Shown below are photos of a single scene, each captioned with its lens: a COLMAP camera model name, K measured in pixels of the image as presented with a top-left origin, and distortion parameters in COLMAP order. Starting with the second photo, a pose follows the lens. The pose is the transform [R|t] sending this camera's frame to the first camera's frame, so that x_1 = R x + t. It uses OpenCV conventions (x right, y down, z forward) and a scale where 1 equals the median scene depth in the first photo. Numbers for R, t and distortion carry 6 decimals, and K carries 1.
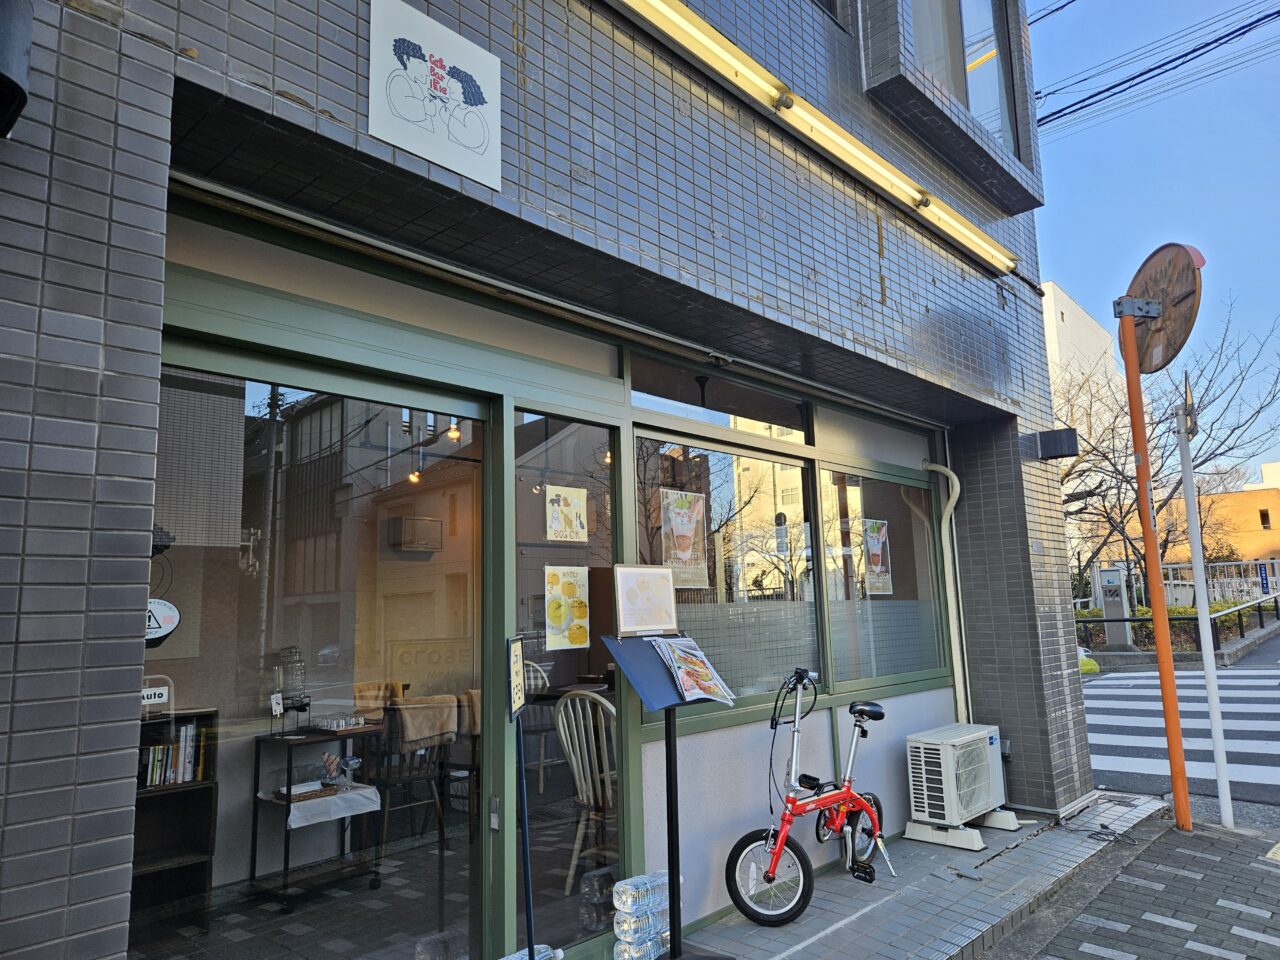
lens RADIAL K [[850.6, 0, 640.0], [0, 850.6, 480.0], [0, 0, 1]] dist [-0.000354, -0.000101]
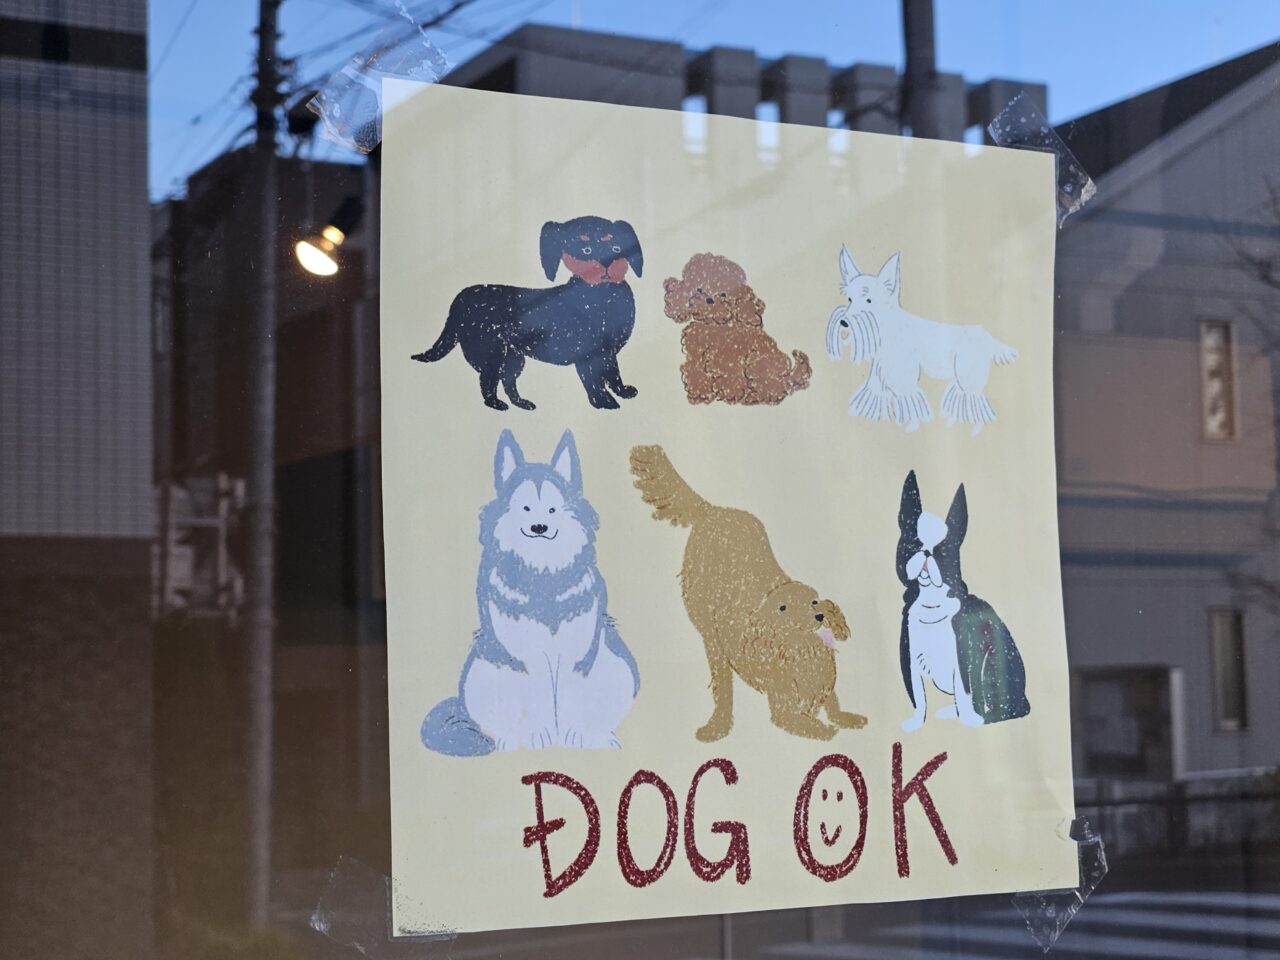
lens RADIAL K [[2376.9, 0, 640.0], [0, 2376.9, 480.0], [0, 0, 1]] dist [-0.340471, 2.042847]
pose [[0.944338, -0.019779, -0.328382, -0.032103], [0.043917, 0.996836, 0.066253, 0.024549], [0.326033, -0.076987, 0.942218, 0.816438]]
